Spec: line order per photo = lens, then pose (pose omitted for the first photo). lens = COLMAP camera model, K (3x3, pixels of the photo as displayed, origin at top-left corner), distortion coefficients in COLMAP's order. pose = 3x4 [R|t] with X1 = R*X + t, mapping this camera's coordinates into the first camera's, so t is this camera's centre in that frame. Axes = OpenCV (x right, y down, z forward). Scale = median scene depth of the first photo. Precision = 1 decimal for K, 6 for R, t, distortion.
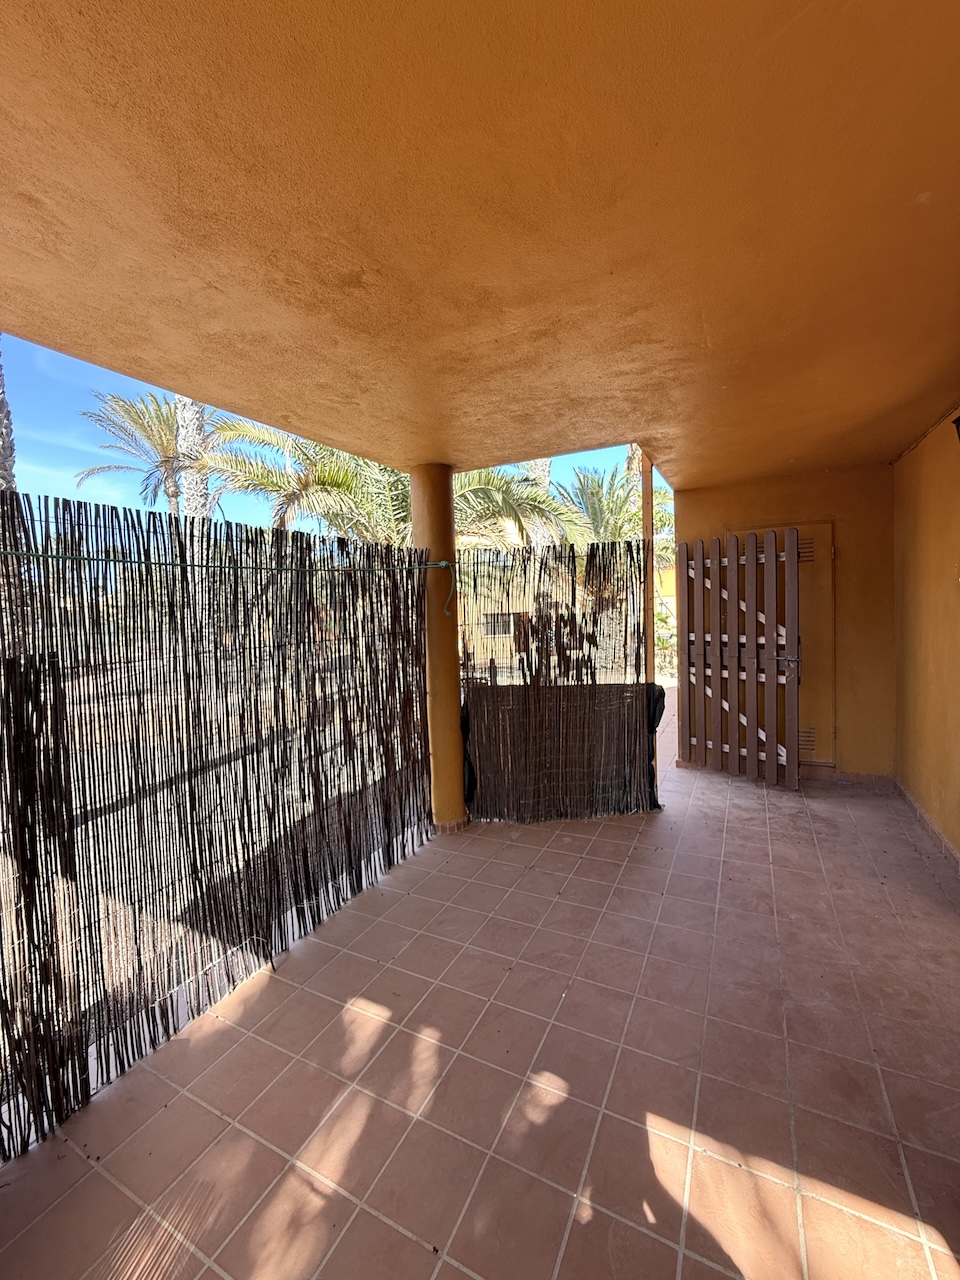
lens RADIAL K [[510.3, 0, 481.8], [0, 510.3, 635.0], [0, 0, 1]] dist [0.000097, -0.000103]
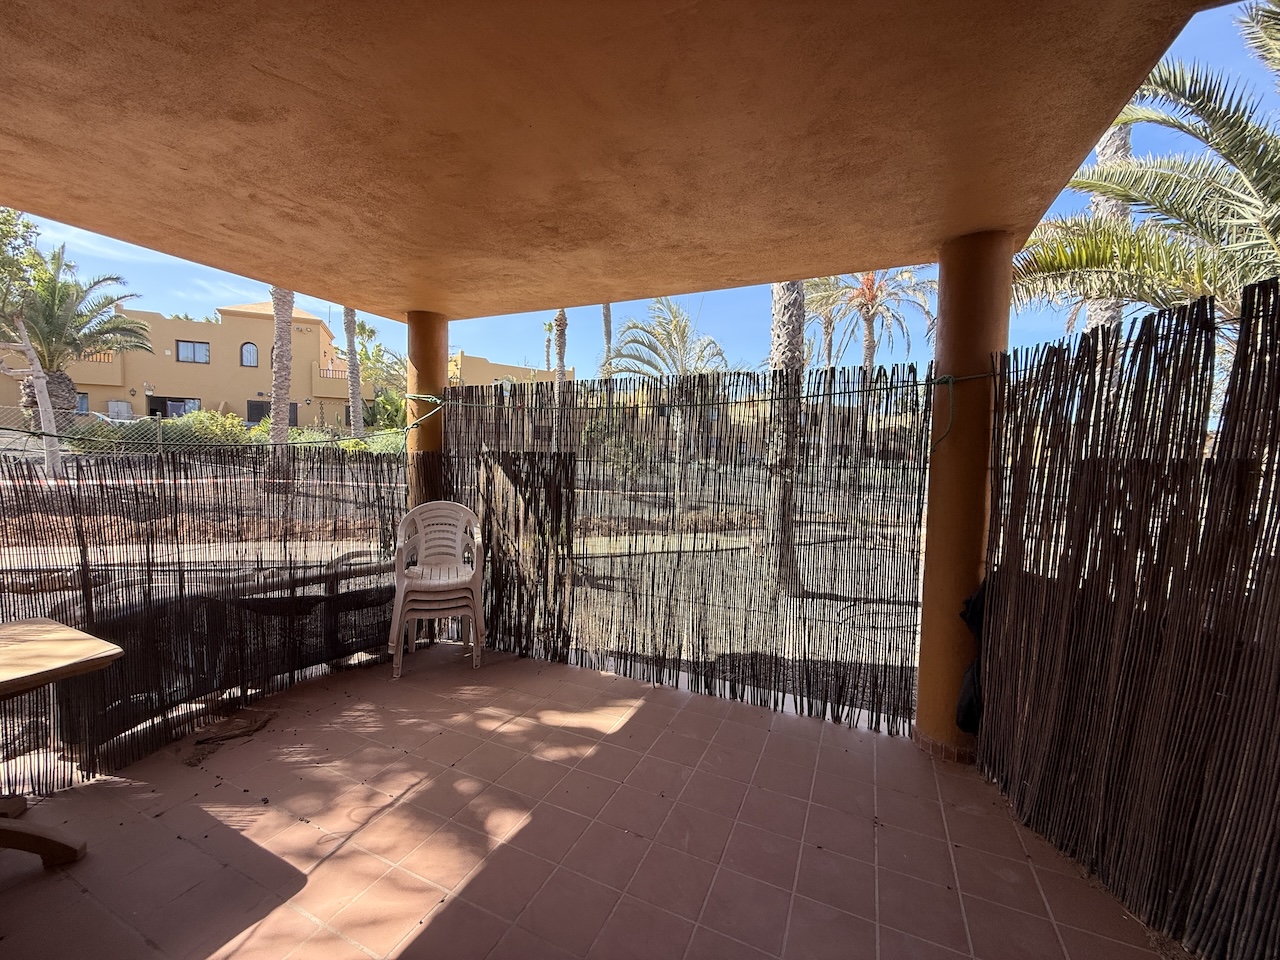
lens RADIAL K [[511.9, 0, 636.6], [0, 511.9, 479.9], [0, 0, 1]] dist [-0.000272, 0.000231]
pose [[0.045301, 0.088818, -0.995017, 0.939378], [-0.078988, 0.993240, 0.085063, -0.036902], [0.995846, 0.074741, 0.052010, 0.799071]]
